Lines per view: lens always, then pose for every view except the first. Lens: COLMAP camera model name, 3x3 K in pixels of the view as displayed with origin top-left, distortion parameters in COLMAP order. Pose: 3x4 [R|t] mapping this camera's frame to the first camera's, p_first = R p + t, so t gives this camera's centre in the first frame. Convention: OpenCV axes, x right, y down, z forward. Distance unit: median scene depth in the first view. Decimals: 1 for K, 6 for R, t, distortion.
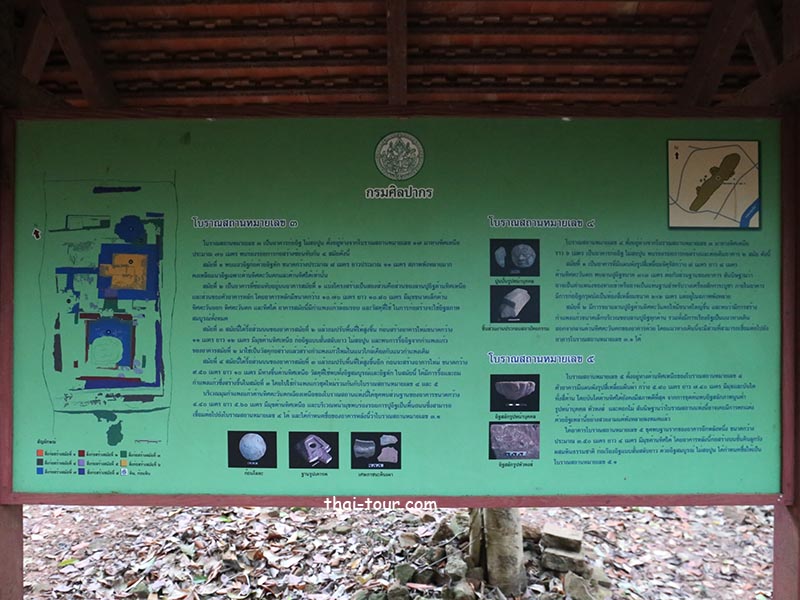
lens RADIAL K [[665.7, 0, 400.0], [0, 665.7, 300.0], [0, 0, 1]] dist [-0.119691, 0.116991]
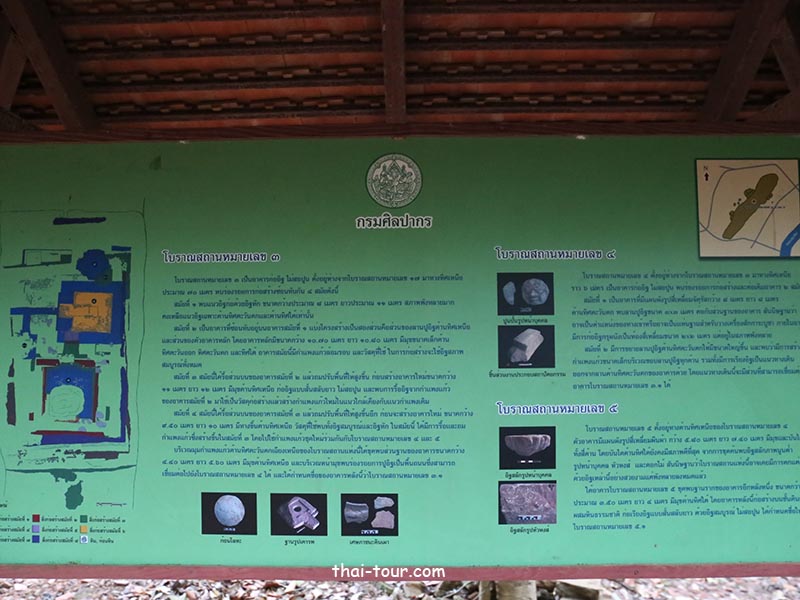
lens RADIAL K [[665.7, 0, 400.0], [0, 665.7, 300.0], [0, 0, 1]] dist [-0.119691, 0.116991]
pose [[0.999898, -0.007454, -0.012191, 0.016713], [0.006955, 0.999157, -0.040448, -0.021114], [0.012482, 0.040359, 0.999107, 0.116841]]
